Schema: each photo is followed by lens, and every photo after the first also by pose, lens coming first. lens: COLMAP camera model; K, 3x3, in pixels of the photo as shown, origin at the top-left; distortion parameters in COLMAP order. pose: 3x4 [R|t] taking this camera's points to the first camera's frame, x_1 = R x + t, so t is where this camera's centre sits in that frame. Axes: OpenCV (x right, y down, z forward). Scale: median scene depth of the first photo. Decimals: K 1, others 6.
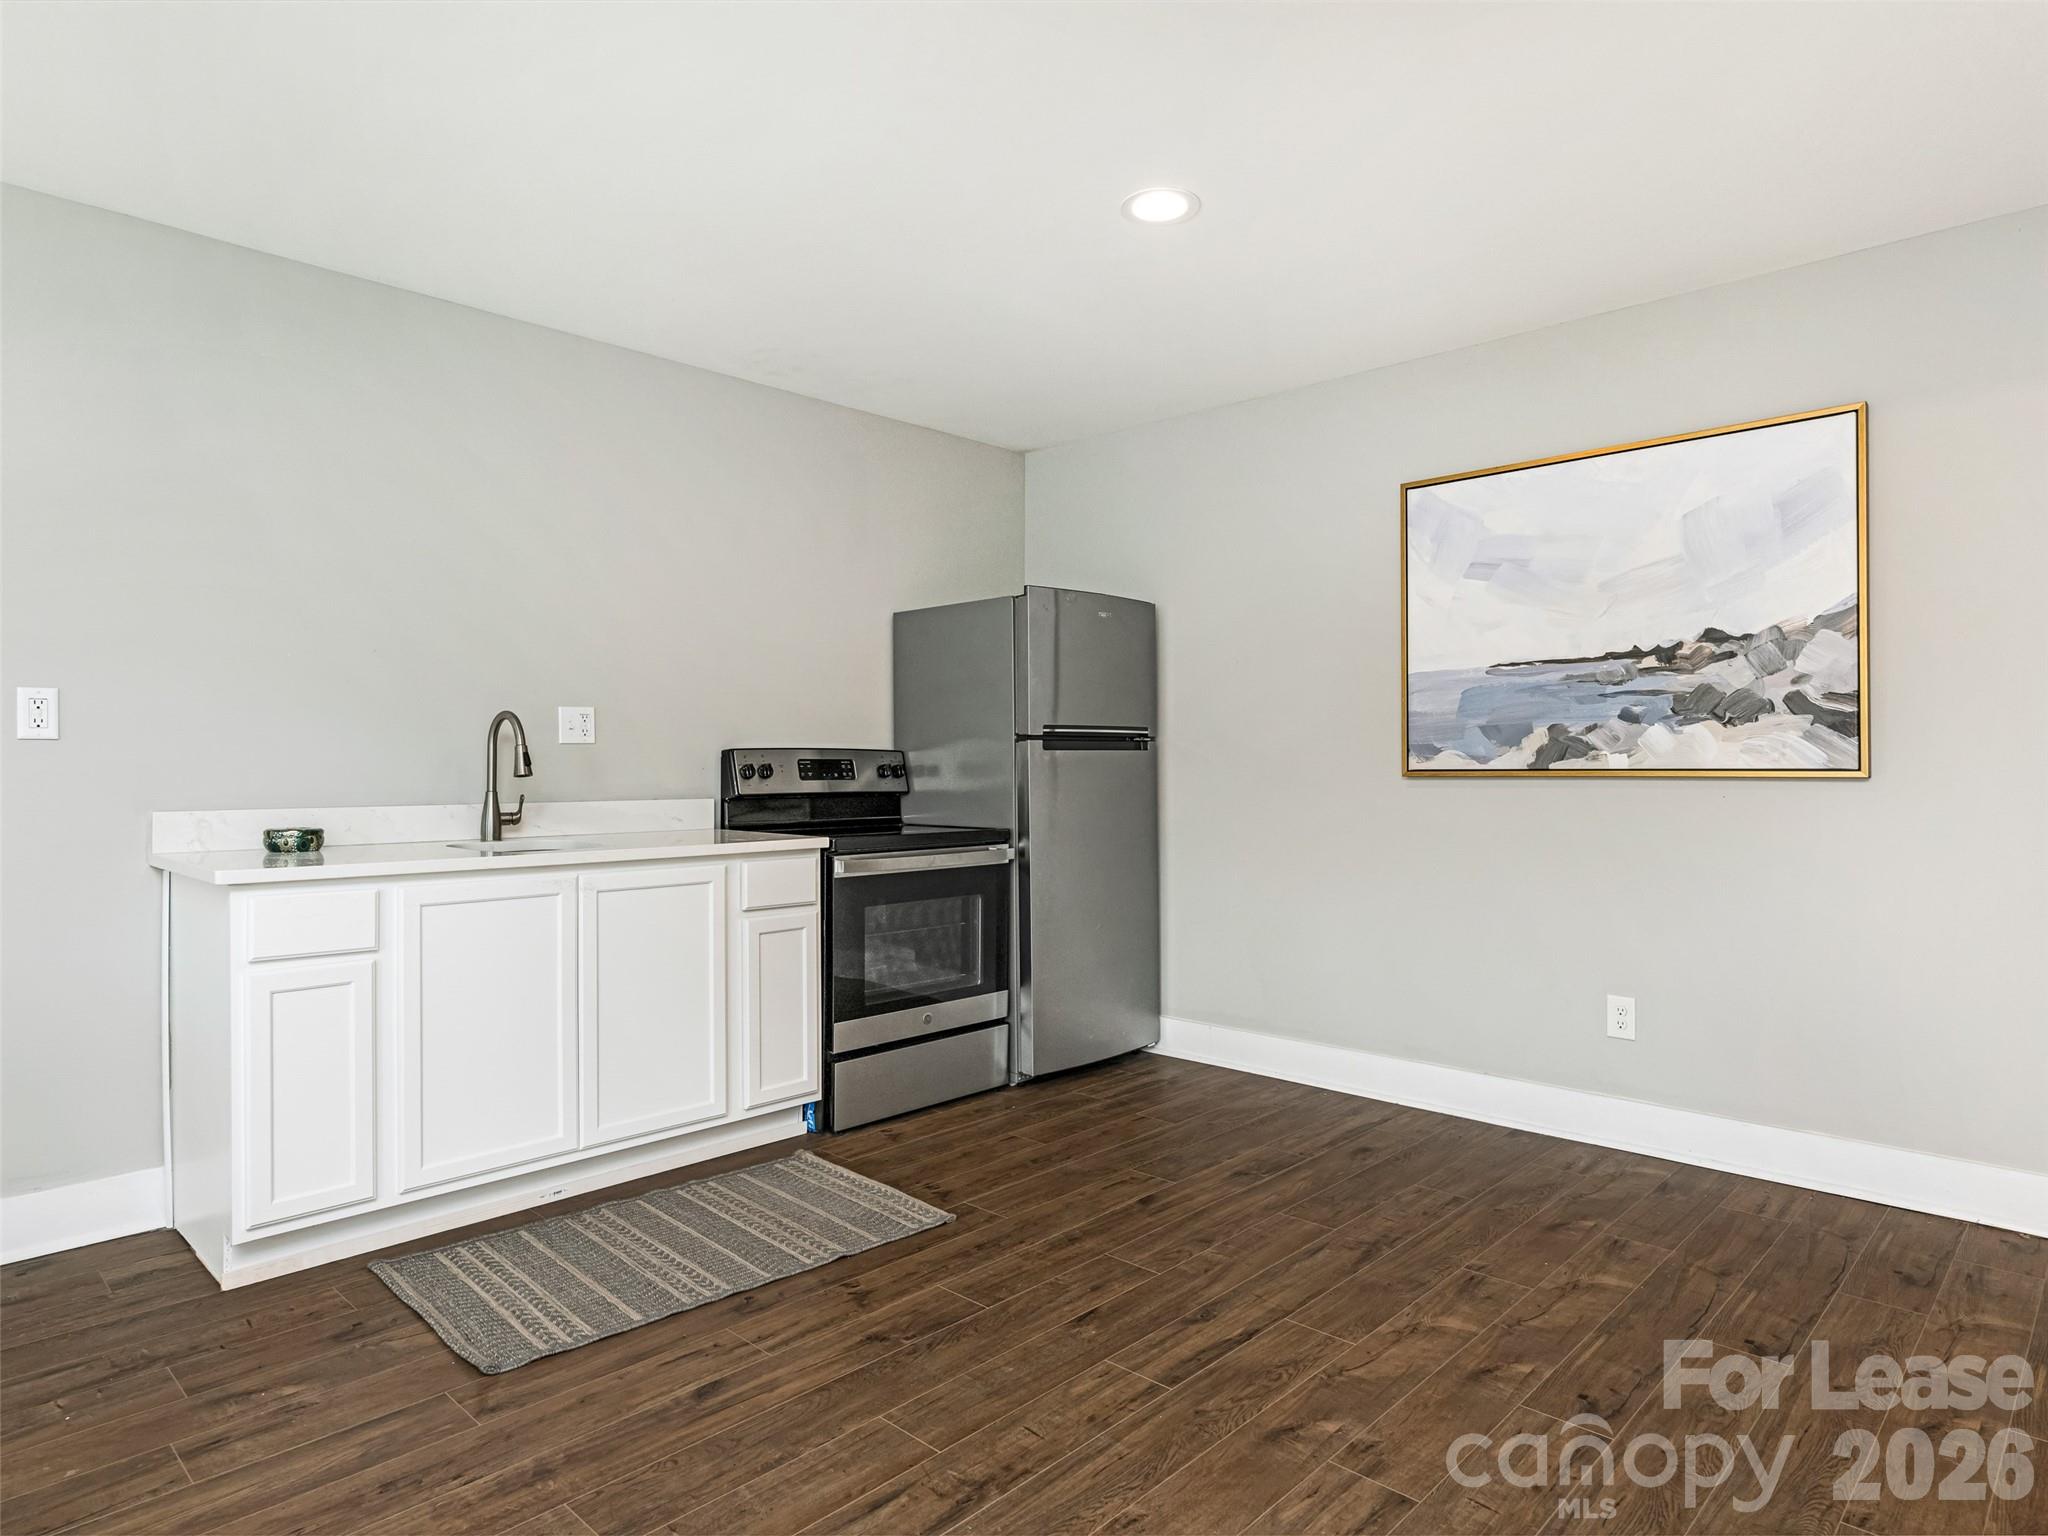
lens RADIAL K [[1196.6, 0, 1023.4], [0, 1196.6, 759.5], [0, 0, 1]] dist [0.002622, 0.002040]
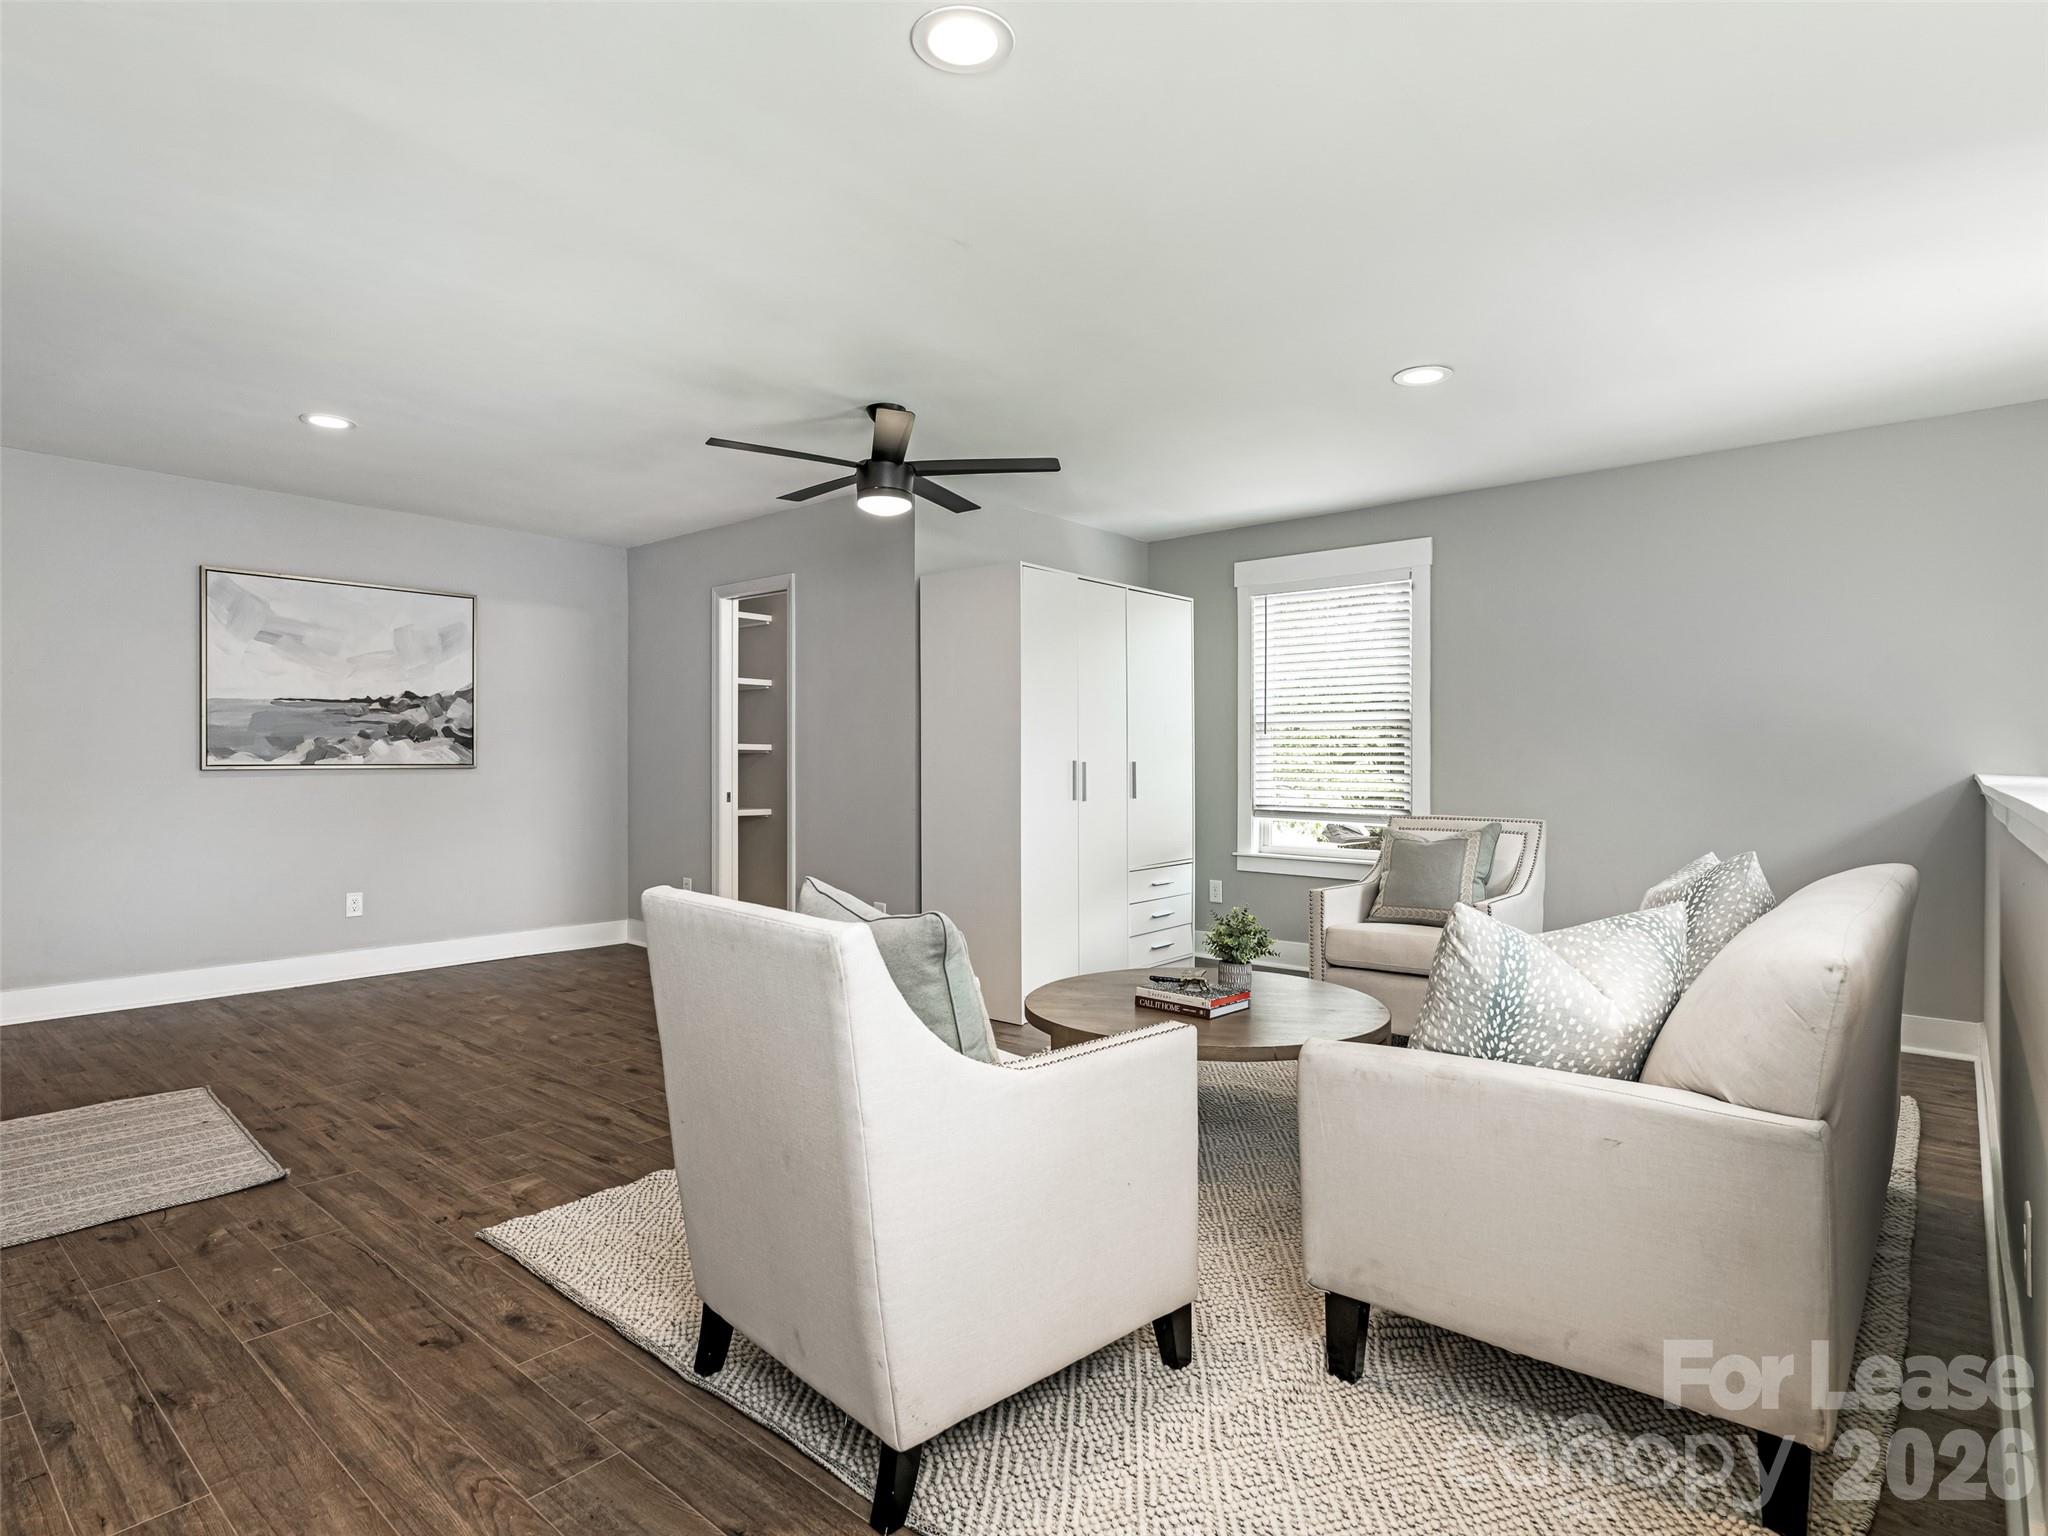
lens RADIAL K [[1082.8, 0, 1024.1], [0, 1082.8, 769.1], [0, 0, 1]] dist [-0.000109, 0.000038]
pose [[-0.078826, -0.000590, 0.996888, -1.270247], [0.000647, 1.000000, 0.000643, 0.015561], [-0.996888, 0.000696, -0.078825, 0.153362]]
